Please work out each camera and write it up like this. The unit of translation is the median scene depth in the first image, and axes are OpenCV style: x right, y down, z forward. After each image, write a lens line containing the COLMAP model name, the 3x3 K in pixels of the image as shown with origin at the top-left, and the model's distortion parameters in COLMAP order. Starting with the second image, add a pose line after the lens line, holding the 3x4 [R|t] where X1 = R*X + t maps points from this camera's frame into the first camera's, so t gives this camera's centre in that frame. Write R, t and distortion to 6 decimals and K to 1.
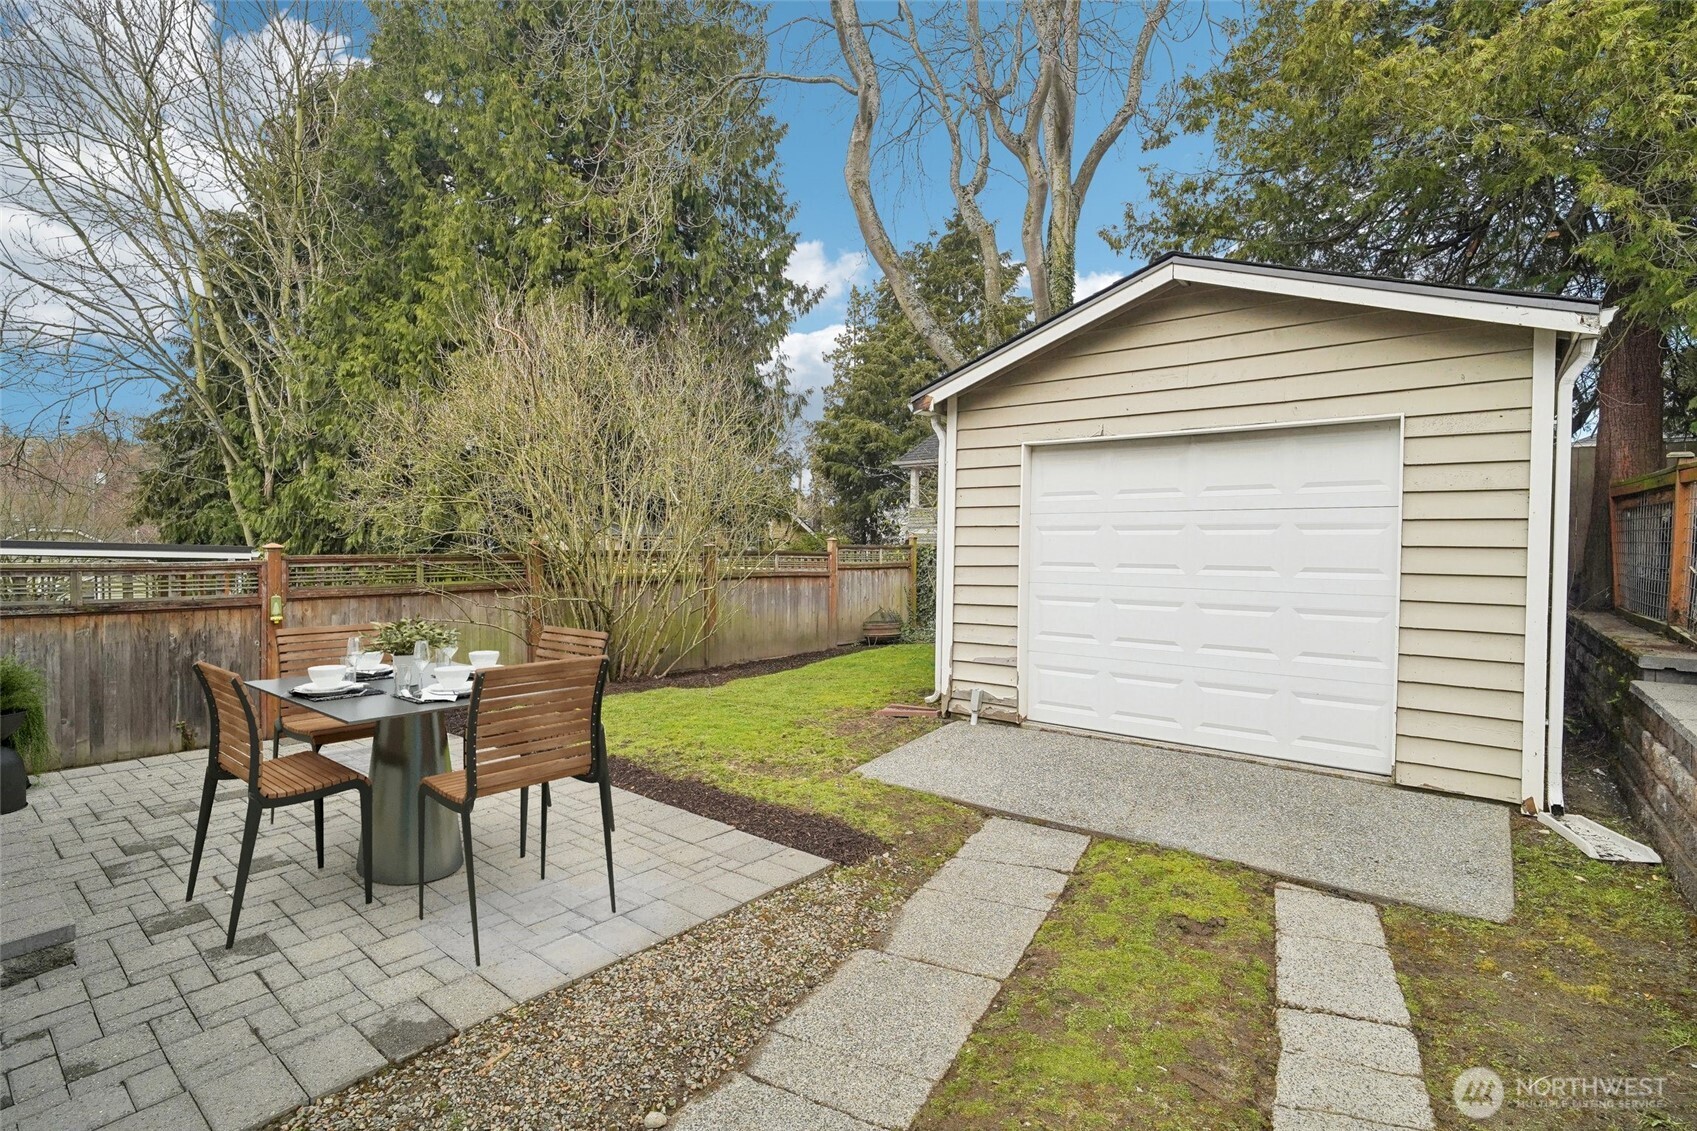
lens RADIAL K [[808.4, 0, 853.7], [0, 808.4, 558.1], [0, 0, 1]] dist [-0.029138, 0.017463]
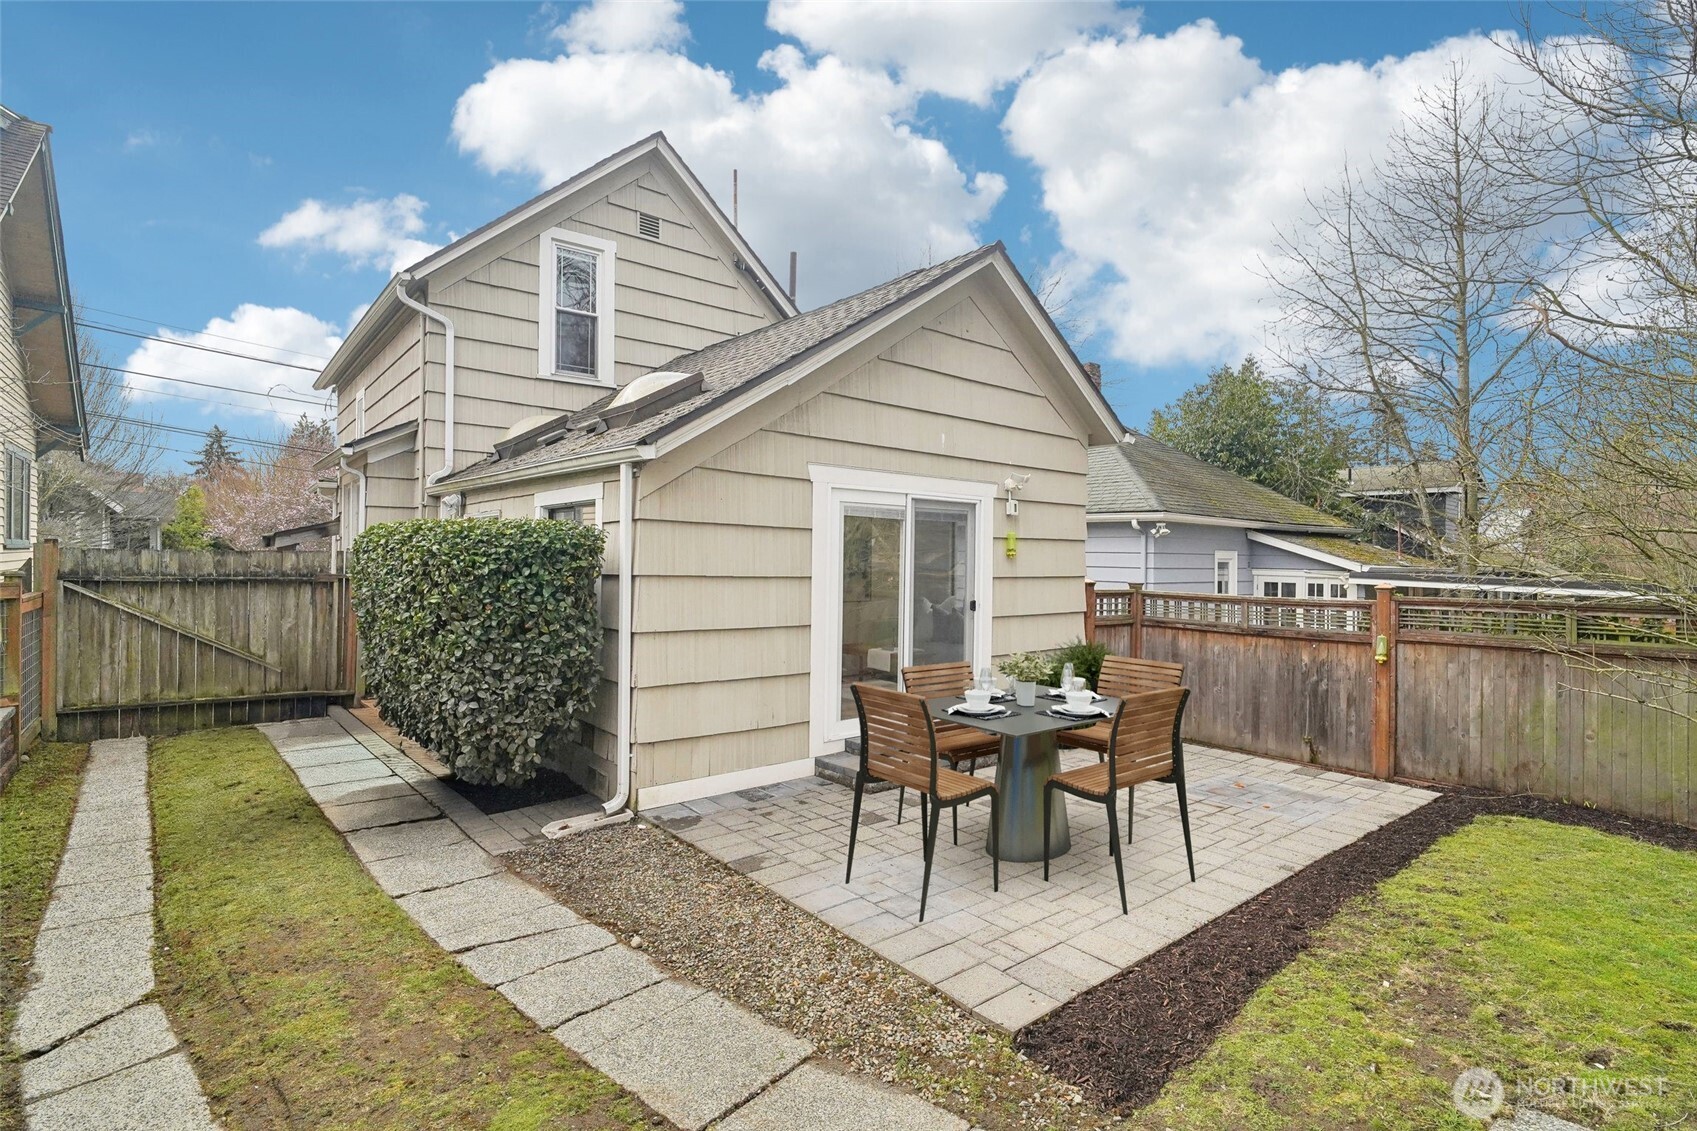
lens RADIAL K [[808.4, 0, 853.7], [0, 808.4, 558.1], [0, 0, 1]] dist [-0.029138, 0.017463]
pose [[-0.196823, -0.011262, -0.980374, 0.457567], [-0.029309, 0.999555, -0.005598, -0.029427], [0.980001, 0.027632, -0.197065, 0.622332]]
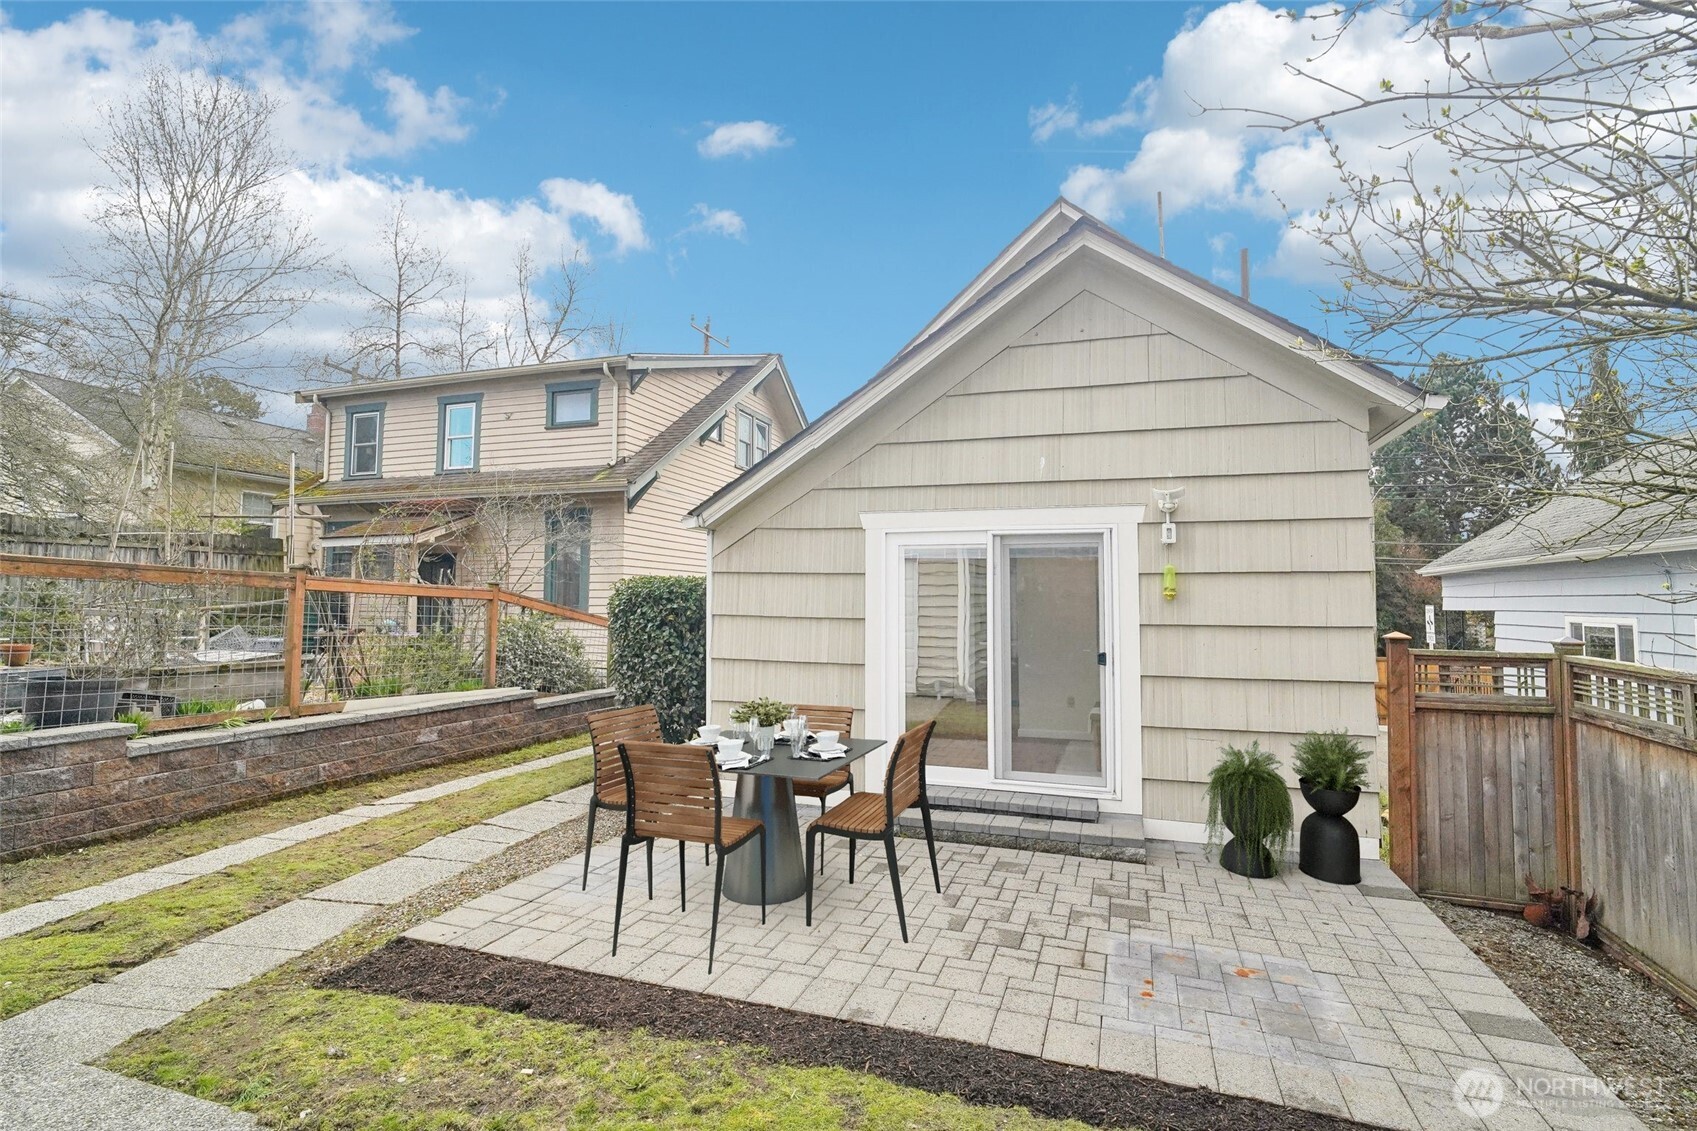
lens RADIAL K [[808.4, 0, 853.7], [0, 808.4, 558.1], [0, 0, 1]] dist [-0.029138, 0.017463]
pose [[-0.935769, -0.036994, -0.350668, -0.121330], [-0.021898, 0.998659, -0.046917, -0.039322], [0.351934, -0.036225, -0.935324, 1.360889]]
